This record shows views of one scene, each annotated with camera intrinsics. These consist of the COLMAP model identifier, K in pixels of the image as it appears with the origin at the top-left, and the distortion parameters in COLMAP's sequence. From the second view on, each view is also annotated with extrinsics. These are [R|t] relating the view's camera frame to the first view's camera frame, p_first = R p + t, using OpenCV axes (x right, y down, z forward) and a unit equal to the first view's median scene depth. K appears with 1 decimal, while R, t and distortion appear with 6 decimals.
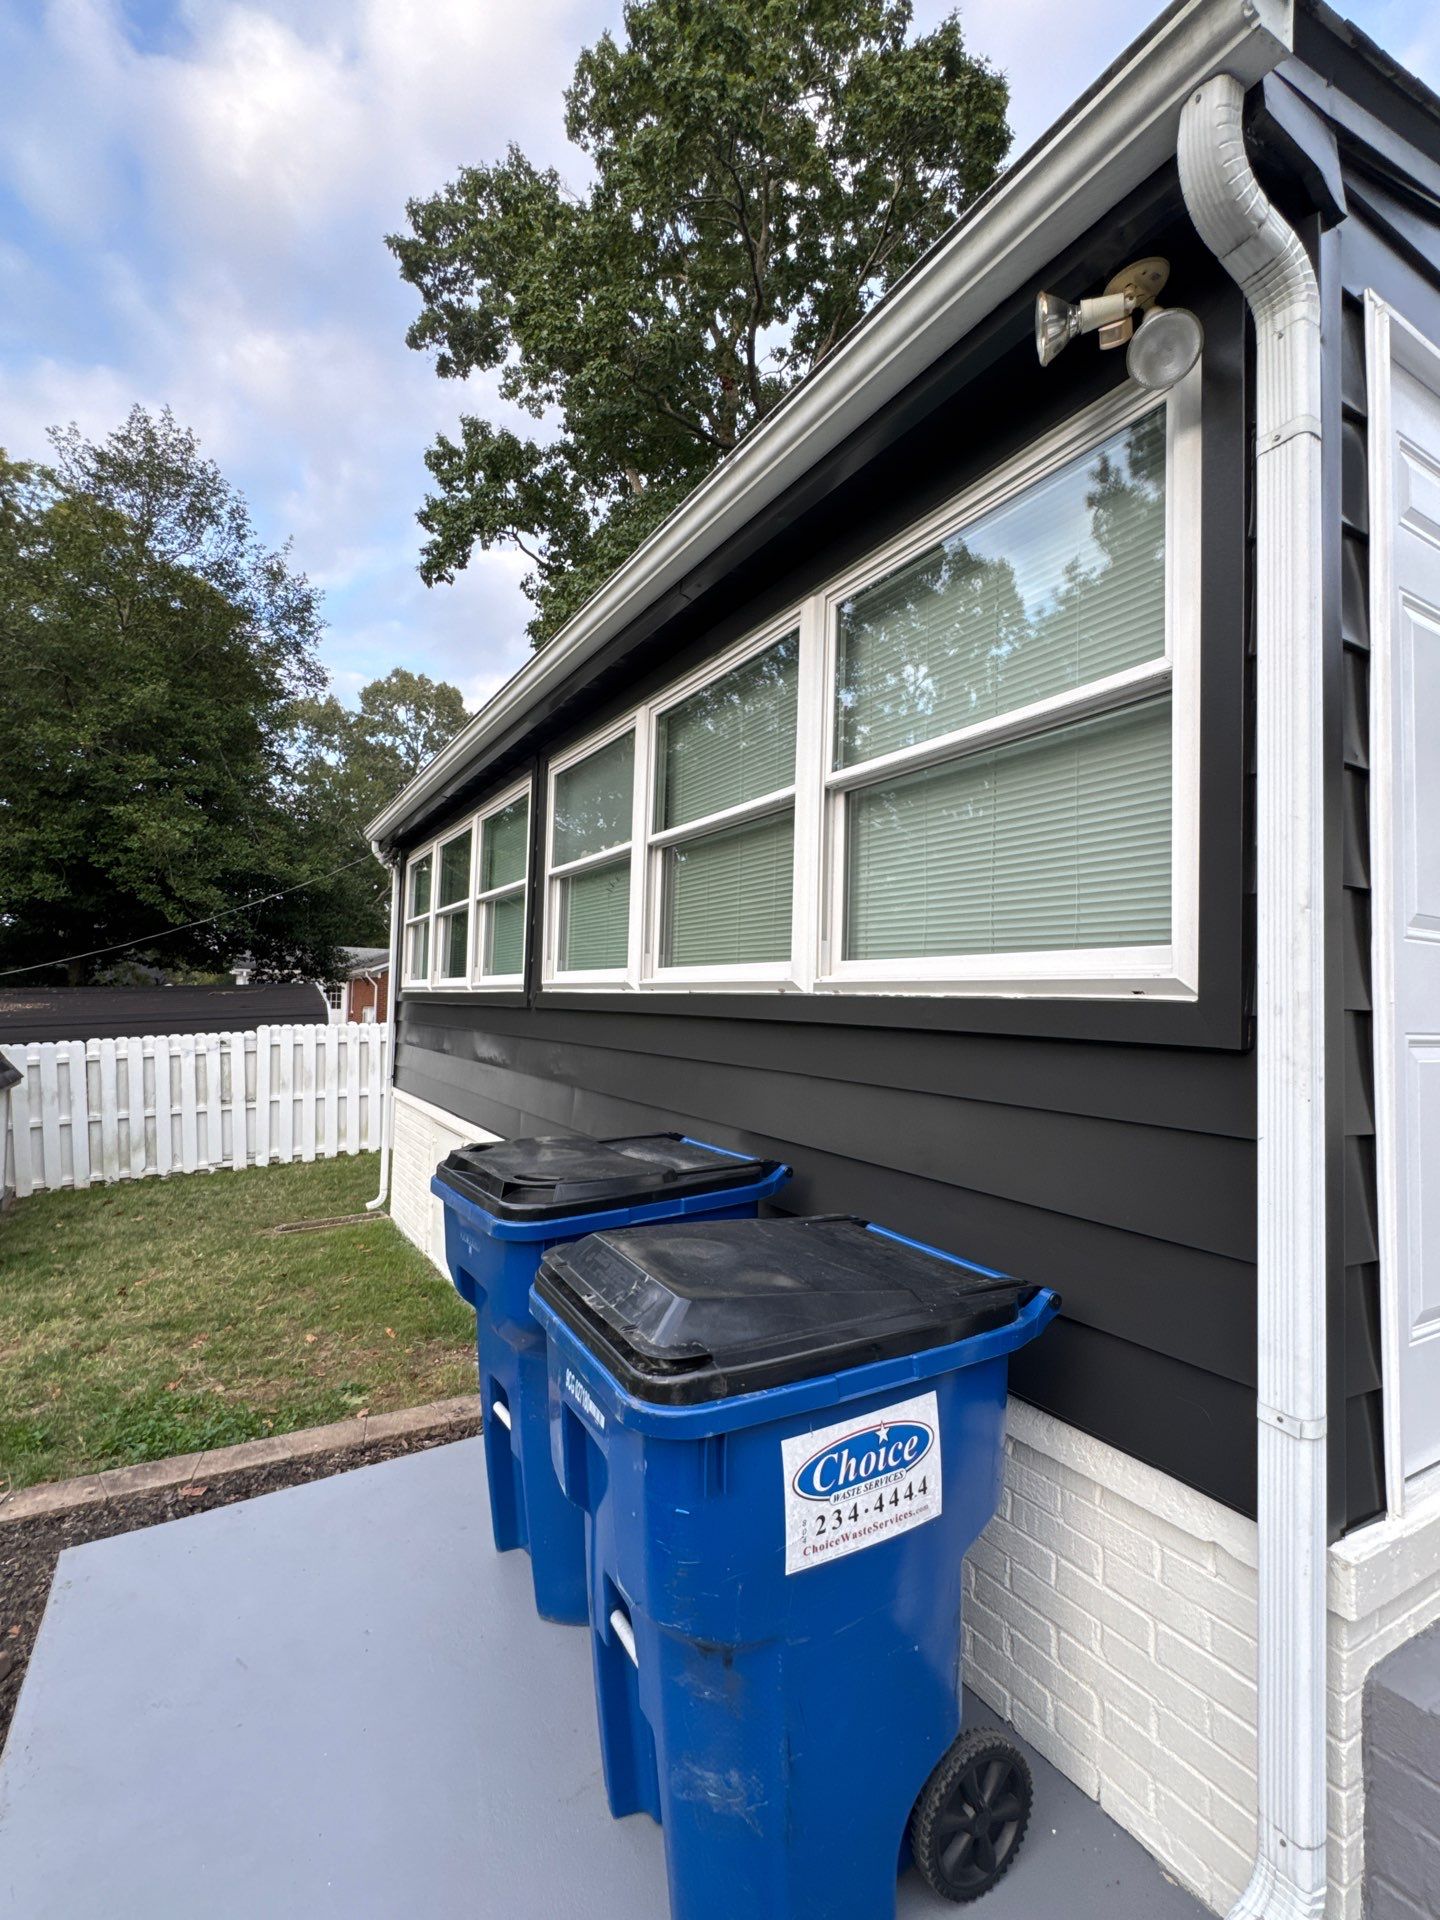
lens RADIAL K [[876.1, 0, 718.2], [0, 876.1, 963.9], [0, 0, 1]] dist [-0.000887, -0.000901]
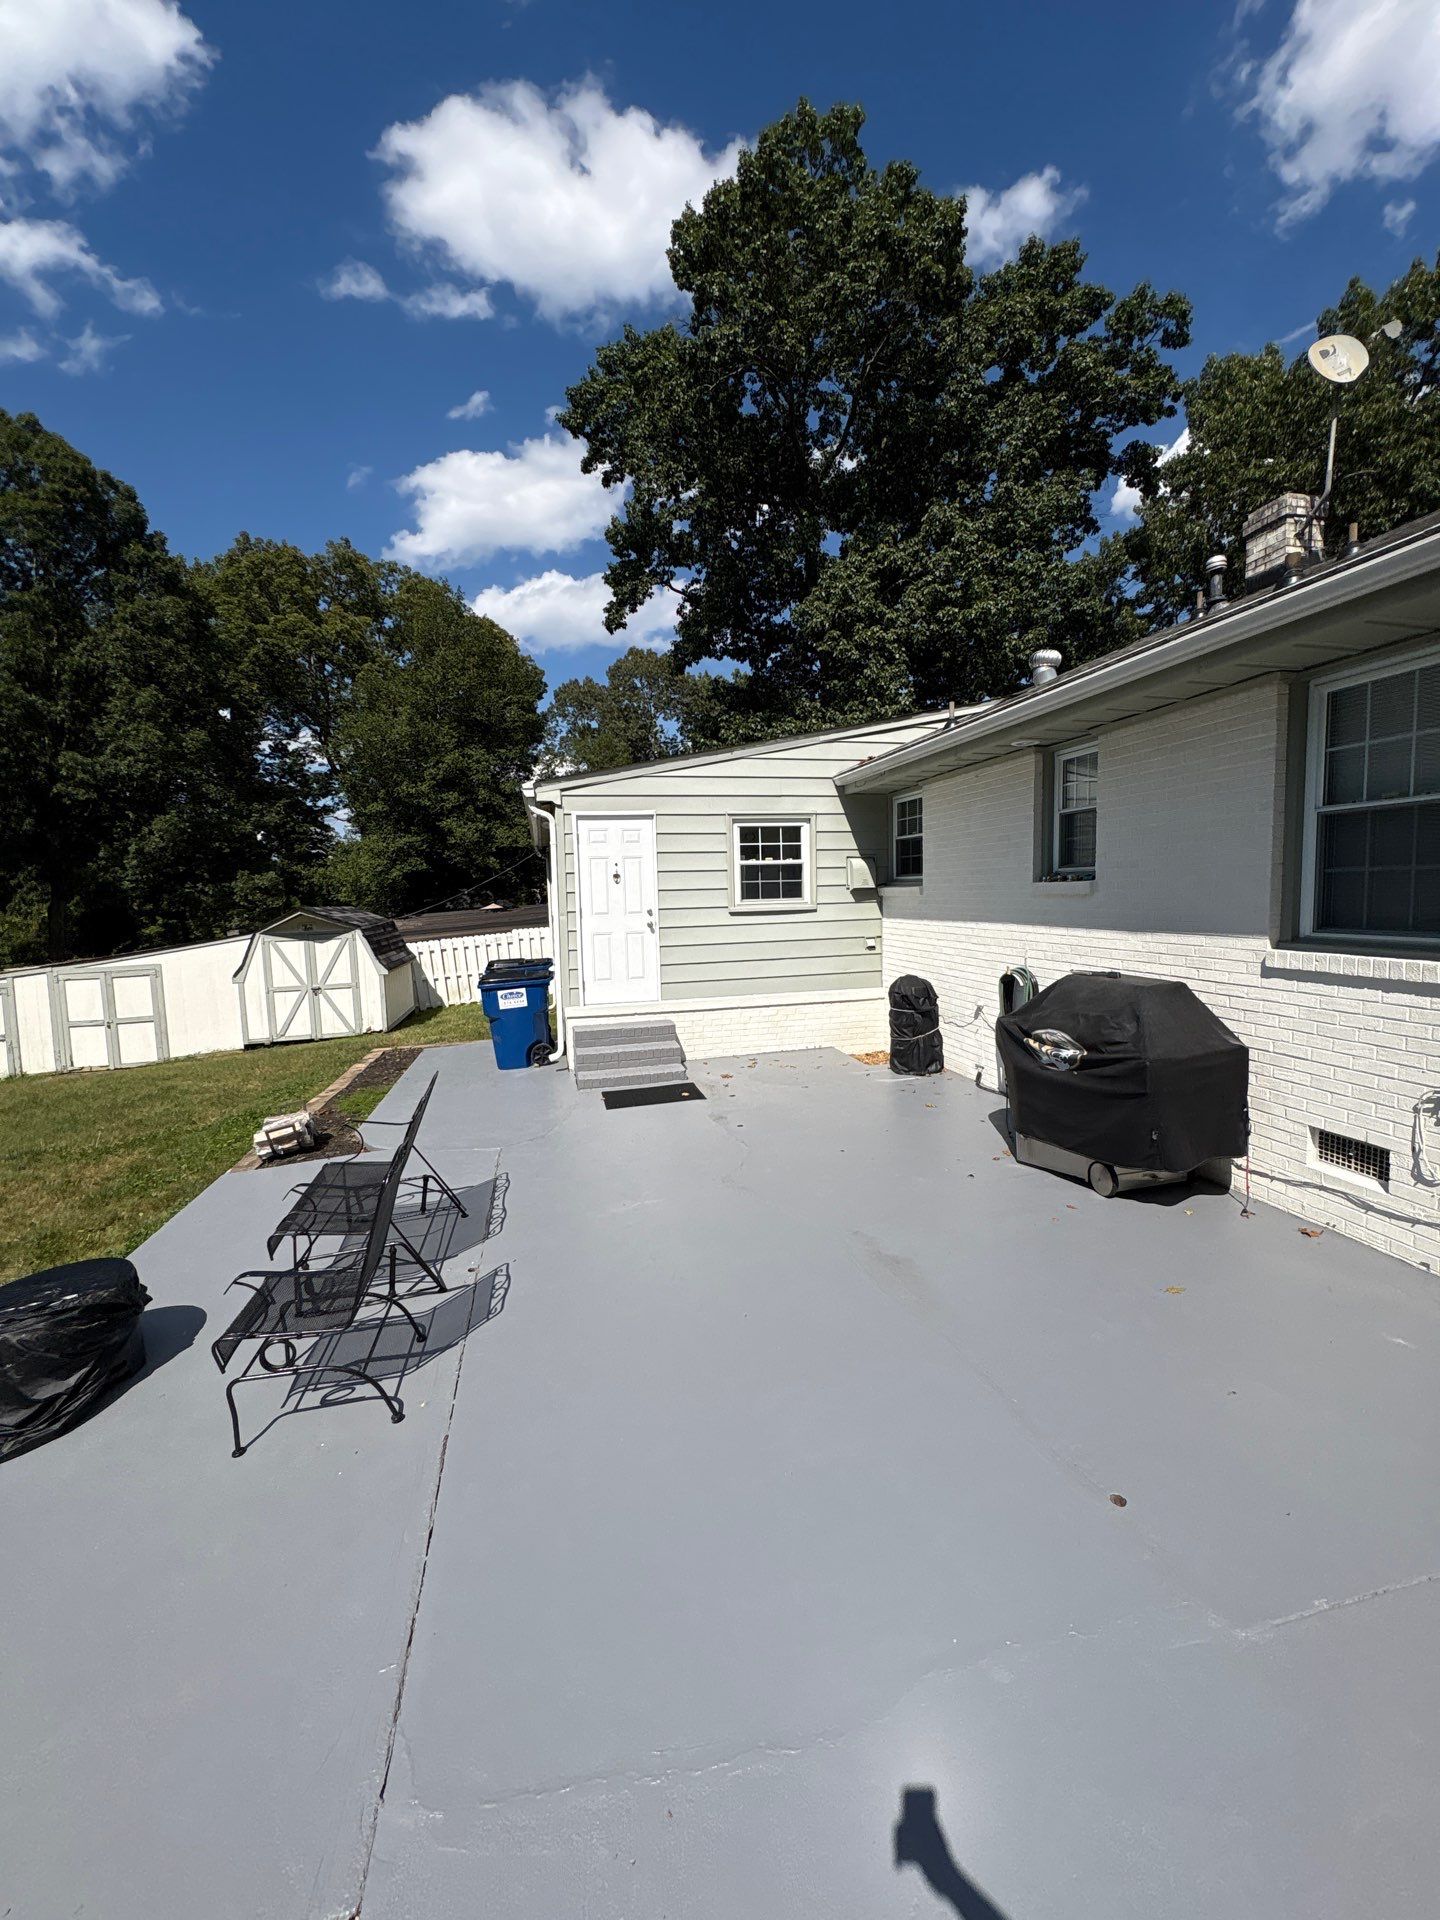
lens RADIAL K [[762.1, 0, 720.8], [0, 762.1, 957.0], [0, 0, 1]] dist [-0.000532, -0.000052]
pose [[0.954530, -0.028406, -0.296760, 0.238684], [0.066635, 0.990594, 0.119512, -0.023256], [0.290574, -0.133853, 0.947444, -0.281932]]
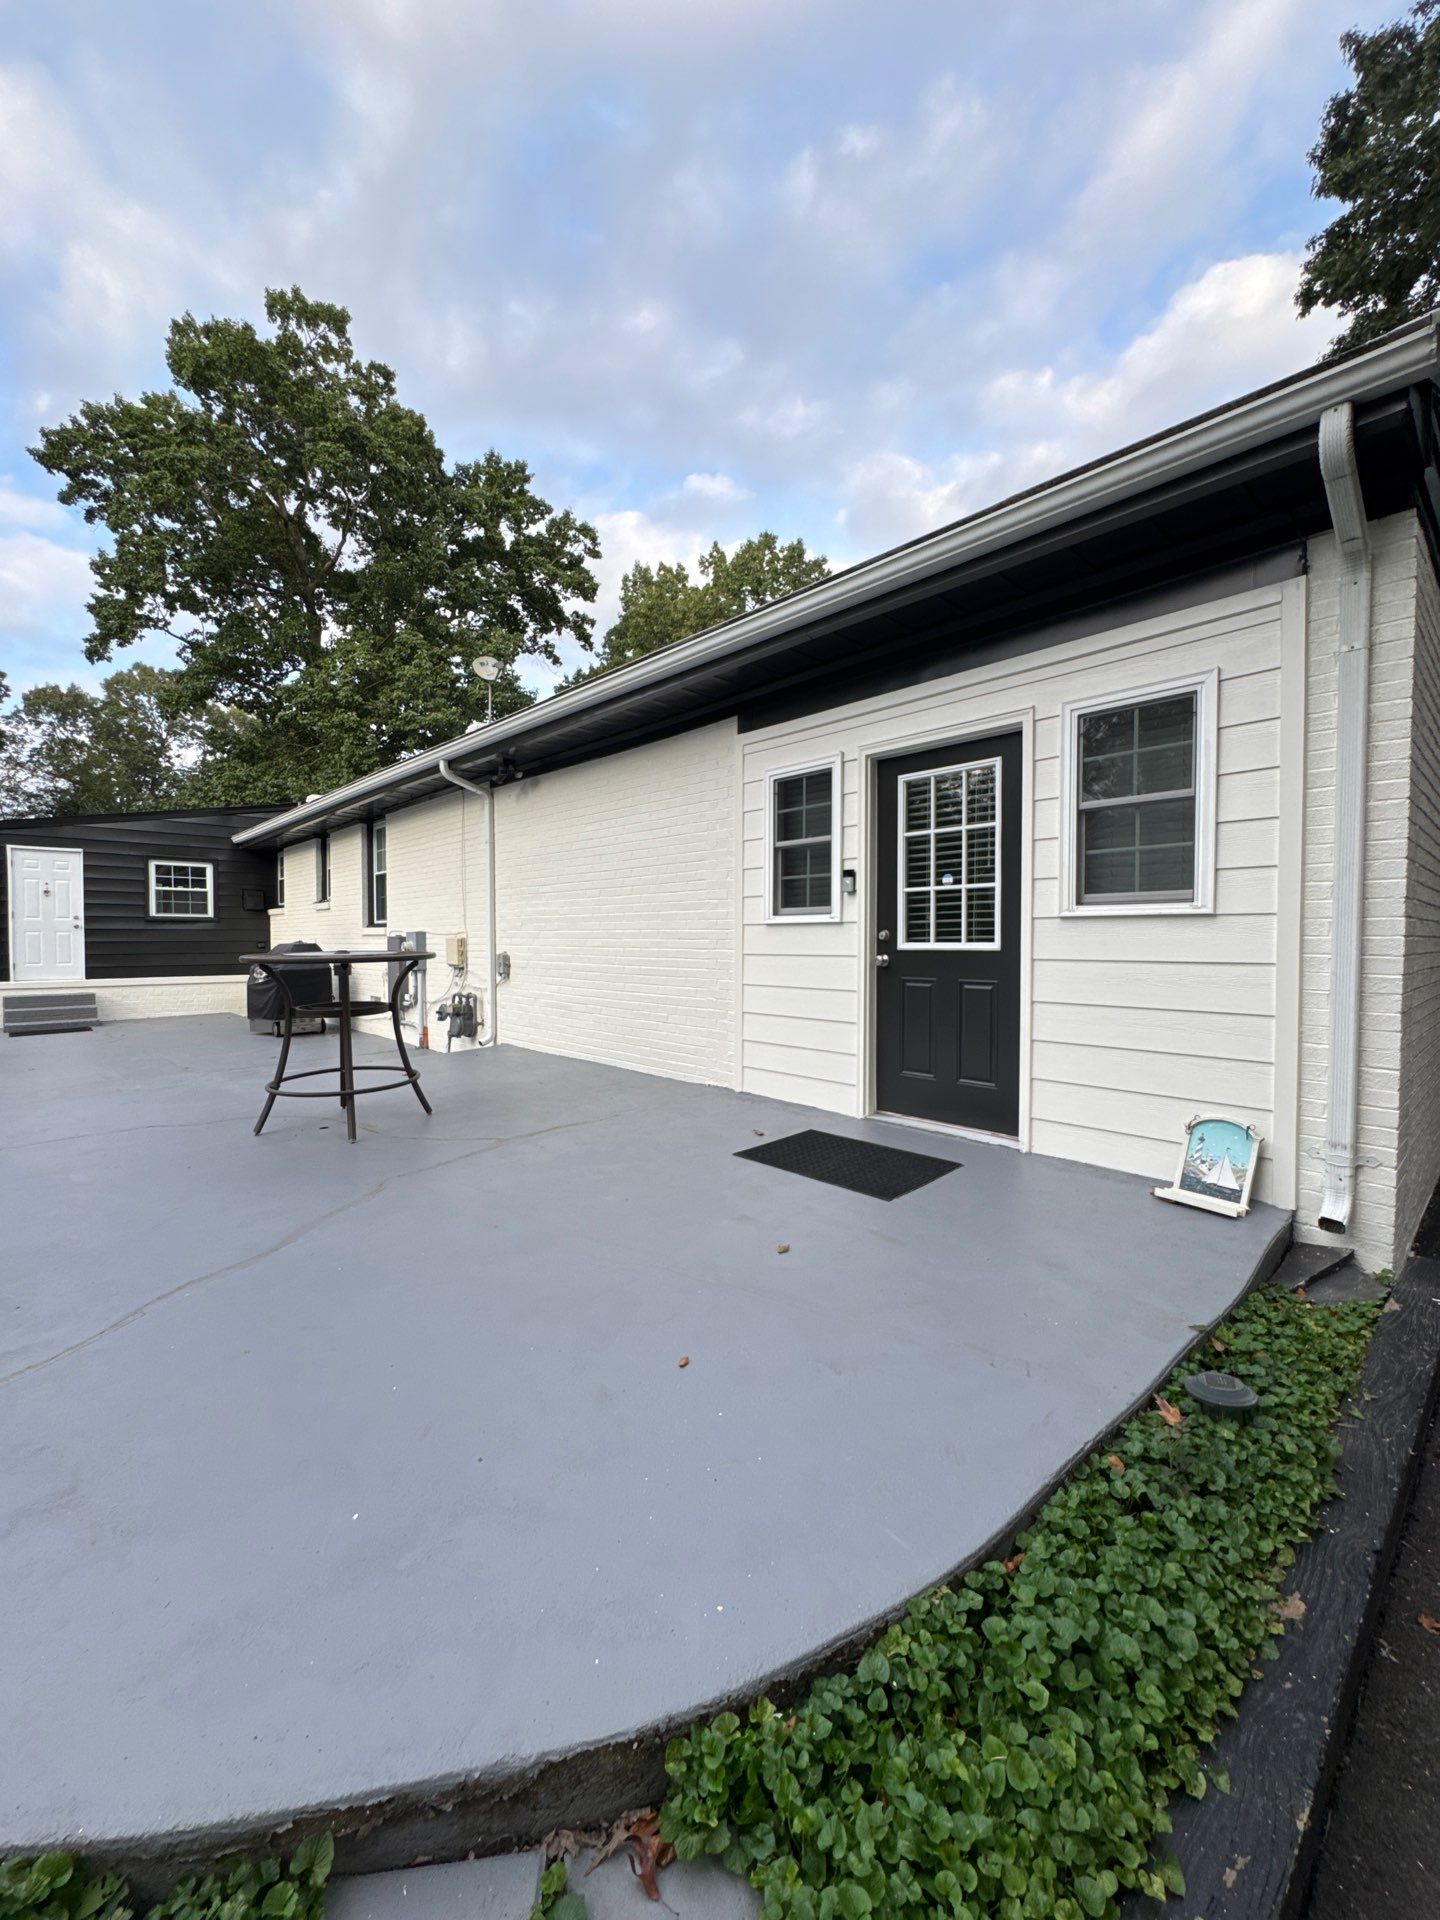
lens RADIAL K [[762.2, 0, 720.2], [0, 762.2, 961.4], [0, 0, 1]] dist [-0.001213, -0.003263]
pose [[0.972900, -0.036670, 0.228302, 0.423168], [0.018995, 0.996682, 0.079142, -0.005425], [-0.230447, -0.072660, 0.970368, -0.578773]]
